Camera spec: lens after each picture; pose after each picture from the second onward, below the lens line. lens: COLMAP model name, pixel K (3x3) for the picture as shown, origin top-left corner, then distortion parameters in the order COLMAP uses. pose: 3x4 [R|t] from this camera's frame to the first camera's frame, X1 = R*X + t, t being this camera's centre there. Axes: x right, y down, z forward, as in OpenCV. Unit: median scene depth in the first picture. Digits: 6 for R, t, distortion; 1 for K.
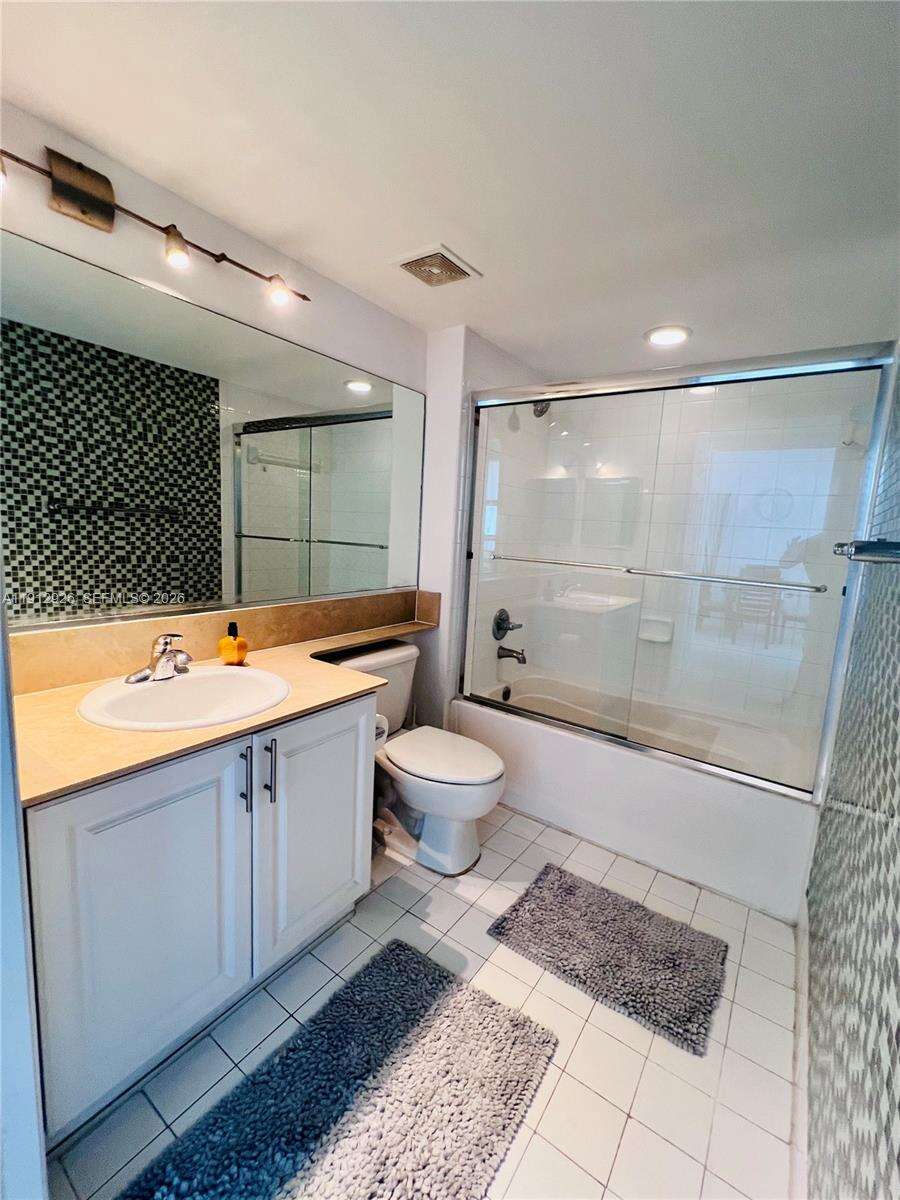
lens RADIAL K [[513.9, 0, 454.7], [0, 513.9, 602.7], [0, 0, 1]] dist [0.001350, 0.000741]
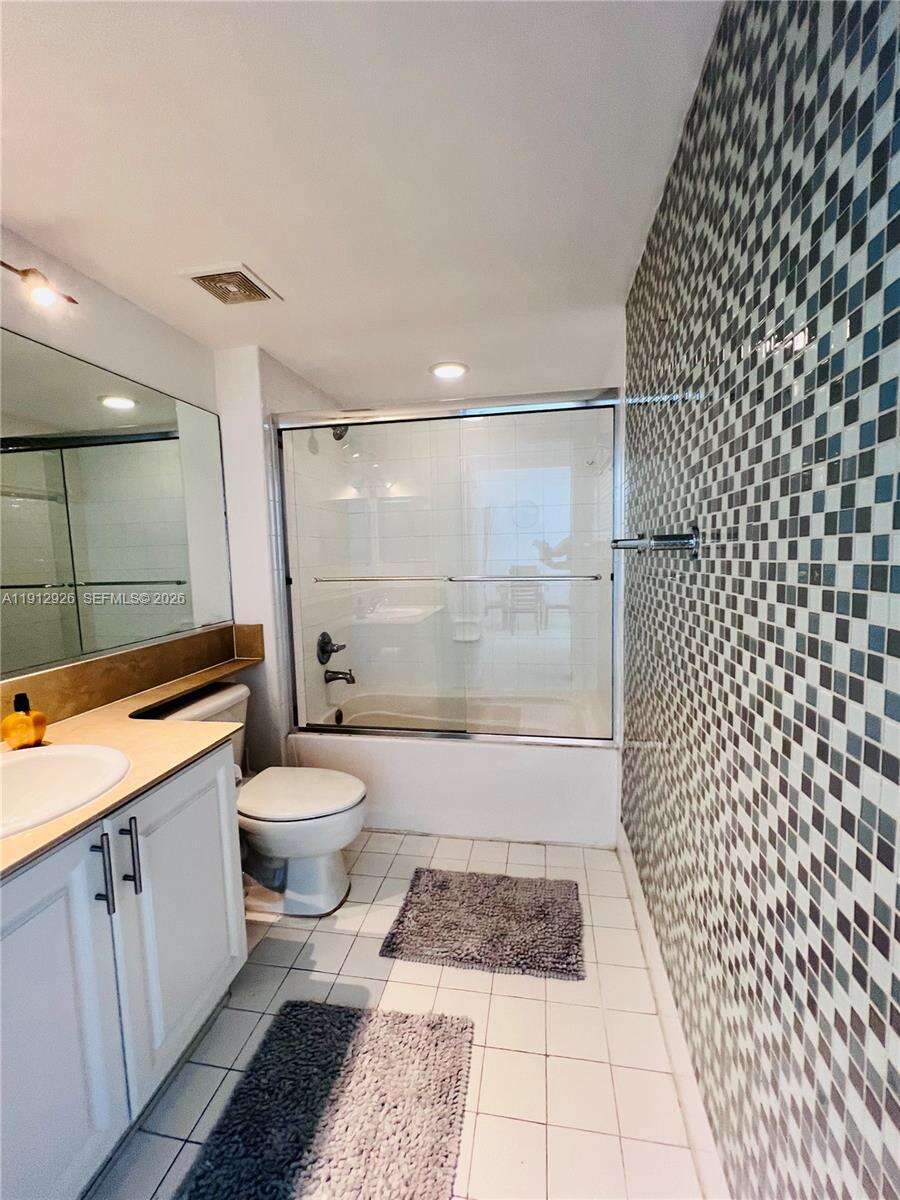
lens RADIAL K [[513.9, 0, 454.7], [0, 513.9, 602.7], [0, 0, 1]] dist [0.001350, 0.000741]
pose [[0.901699, -0.121239, 0.415017, -0.122487], [0.136706, 0.990582, -0.007639, -0.002929], [-0.410182, 0.063624, 0.909782, -0.003194]]
